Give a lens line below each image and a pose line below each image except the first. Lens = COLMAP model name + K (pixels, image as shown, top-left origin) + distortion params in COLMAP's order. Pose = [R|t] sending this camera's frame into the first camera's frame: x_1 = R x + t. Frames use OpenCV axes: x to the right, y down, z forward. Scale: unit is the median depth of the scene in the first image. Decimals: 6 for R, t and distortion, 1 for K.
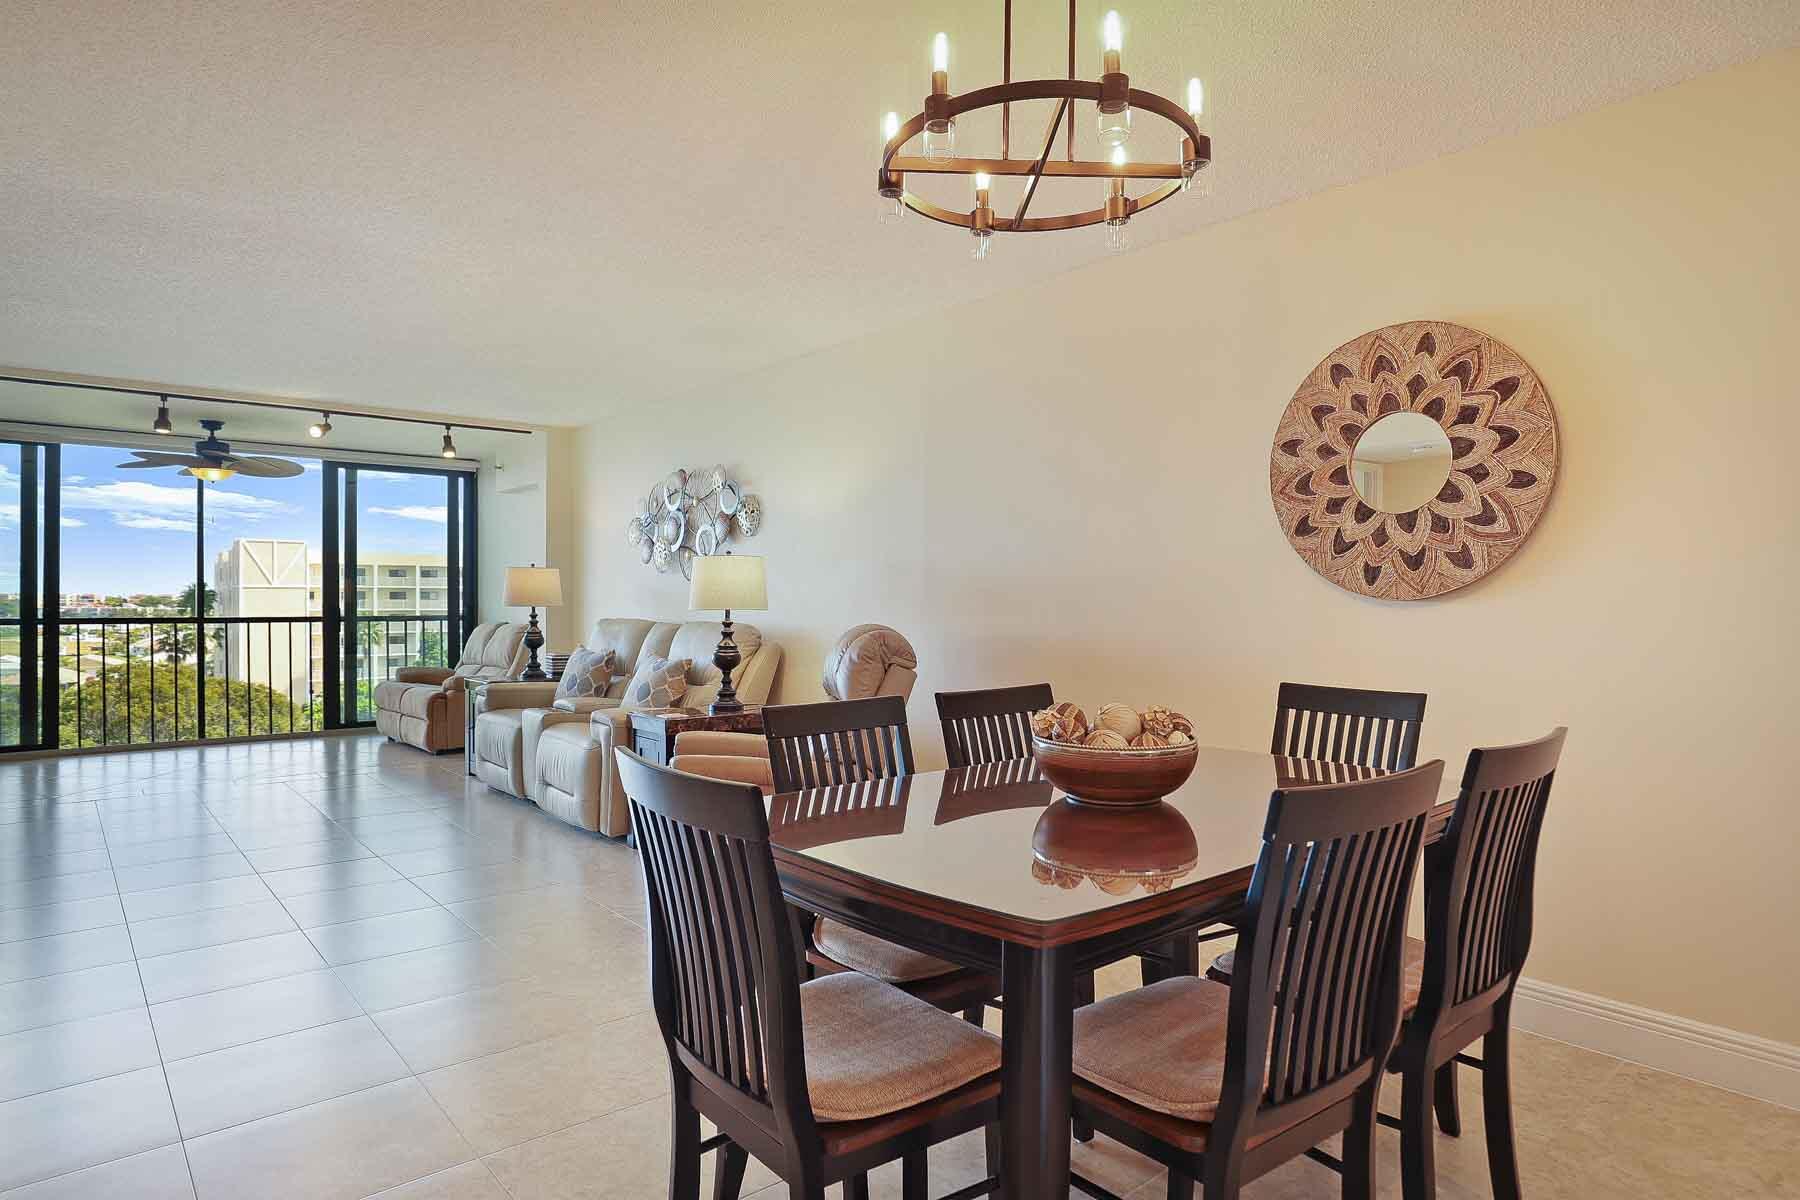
lens RADIAL K [[1006.0, 0, 906.3], [0, 1006.0, 600.8], [0, 0, 1]] dist [-0.010215, -0.000684]
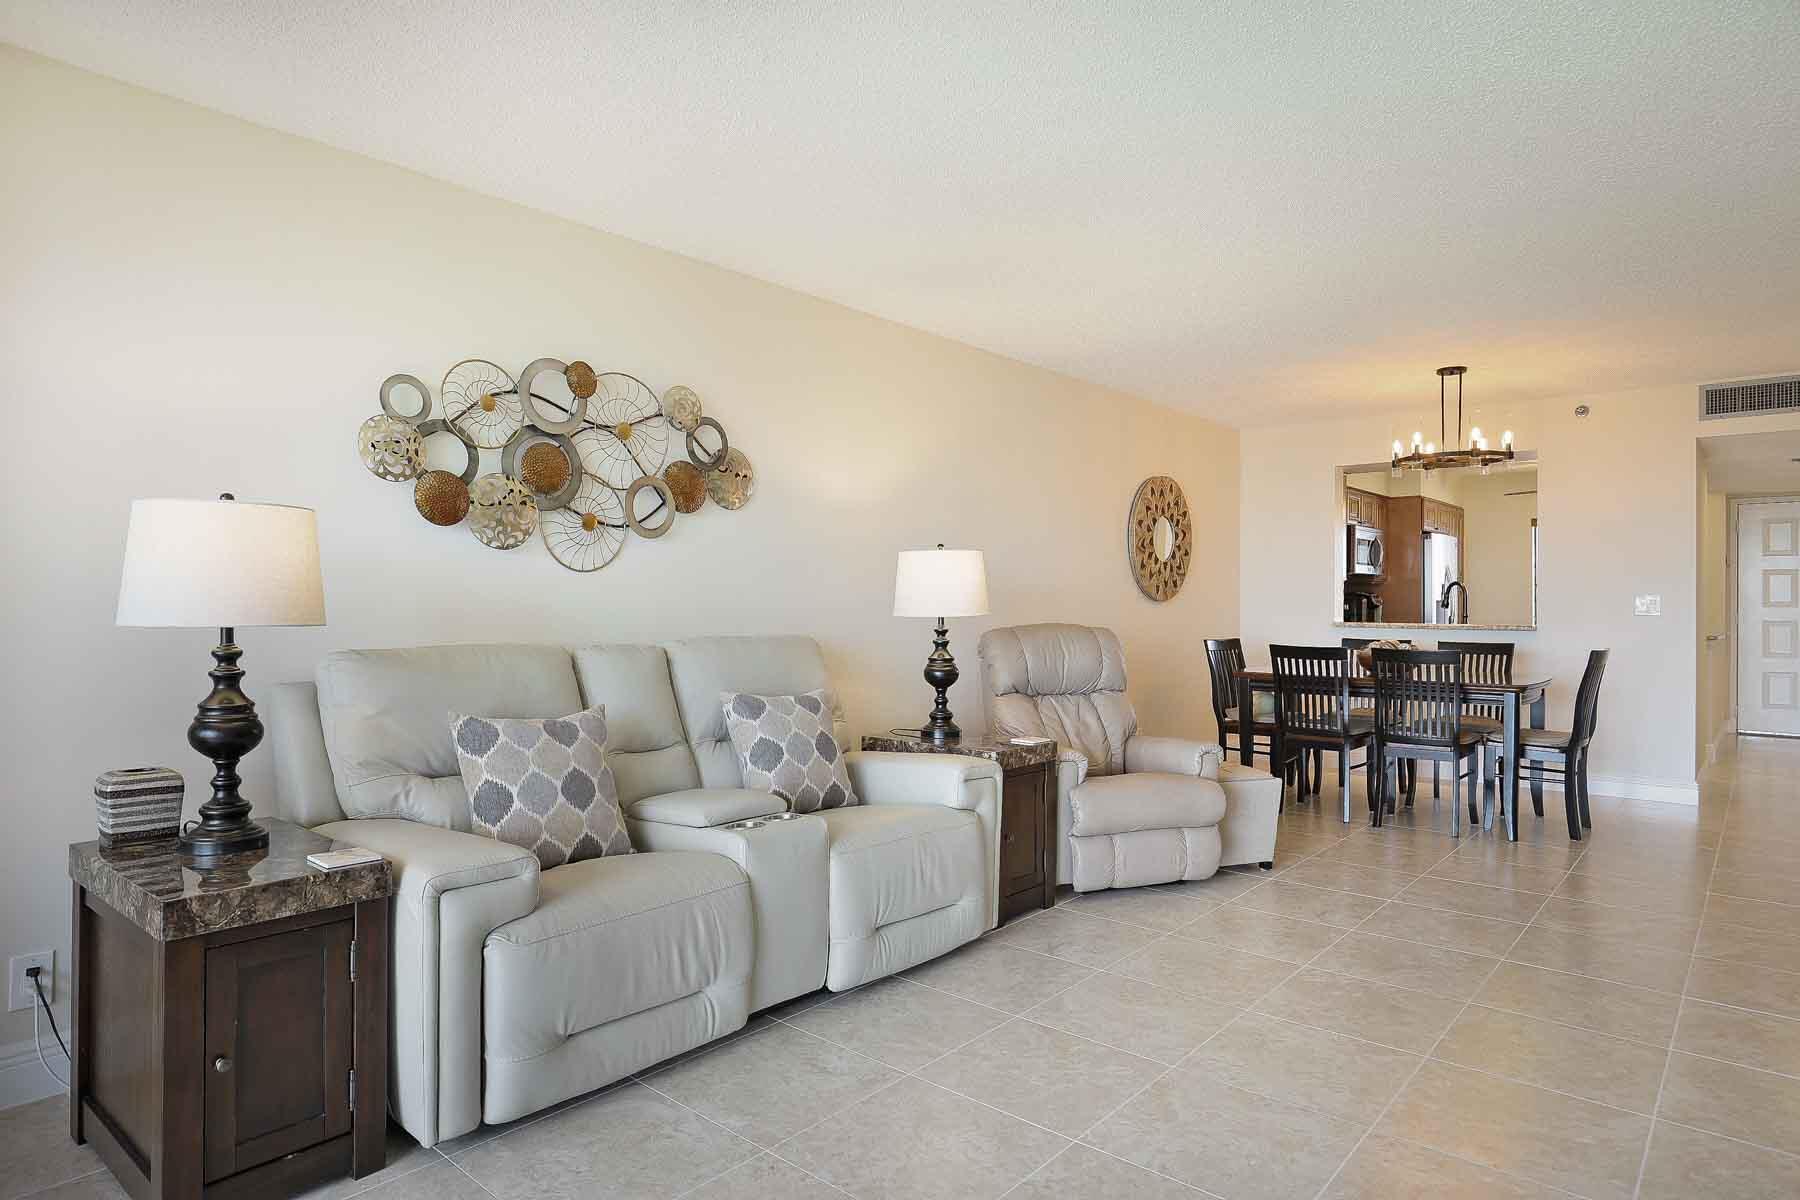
lens RADIAL K [[1006.0, 0, 902.0], [0, 1006.0, 599.7], [0, 0, 1]] dist [-0.010215, -0.000684]
pose [[-0.133963, -0.001524, 0.990985, -0.775940], [-0.000507, 0.999999, 0.001470, -0.003481], [-0.990986, -0.000306, -0.133963, 0.894293]]
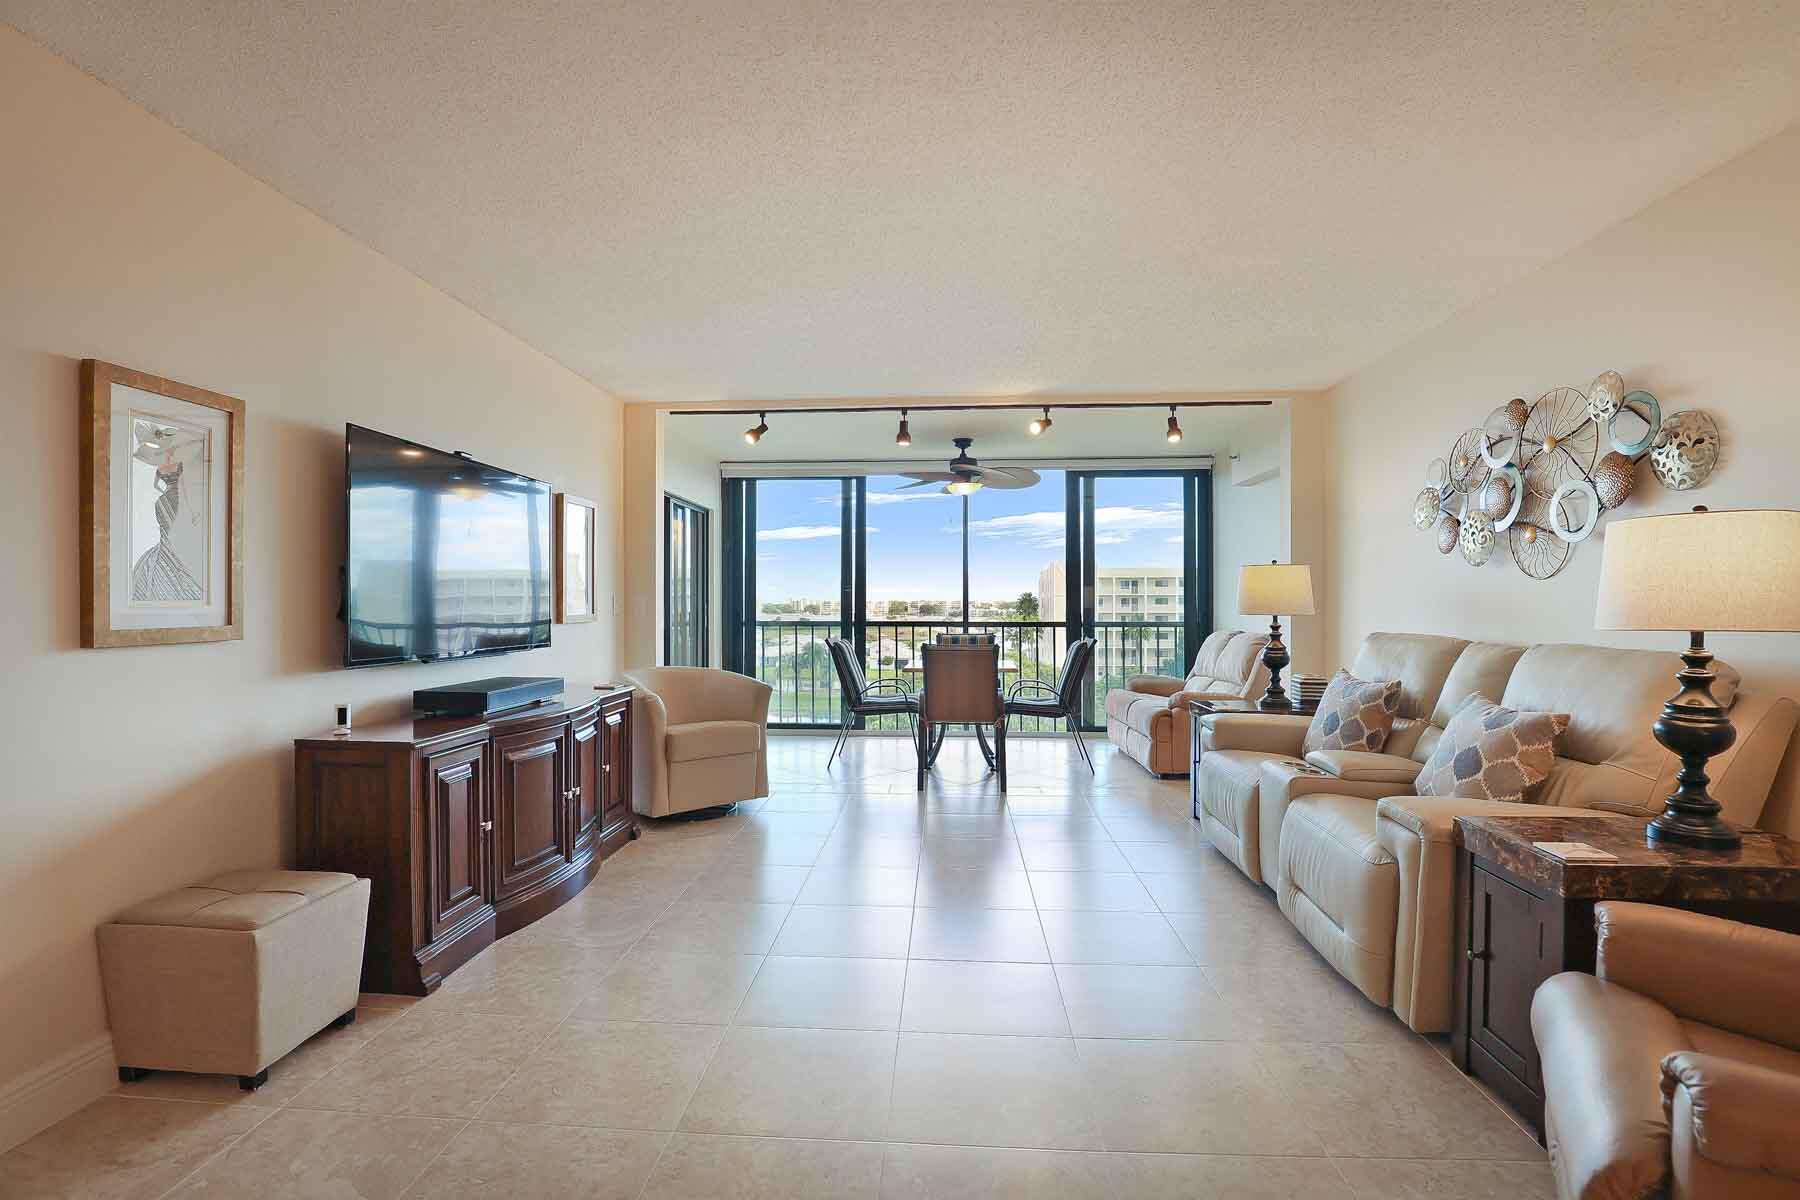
lens RADIAL K [[813.3, 0, 887.6], [0, 813.3, 606.6], [0, 0, 1]] dist [-0.023294, -0.000717]
pose [[0.697381, 0.001345, -0.716700, -0.137943], [0.000923, 0.999996, 0.002775, -0.002894], [0.716700, -0.002597, 0.697376, 0.364937]]
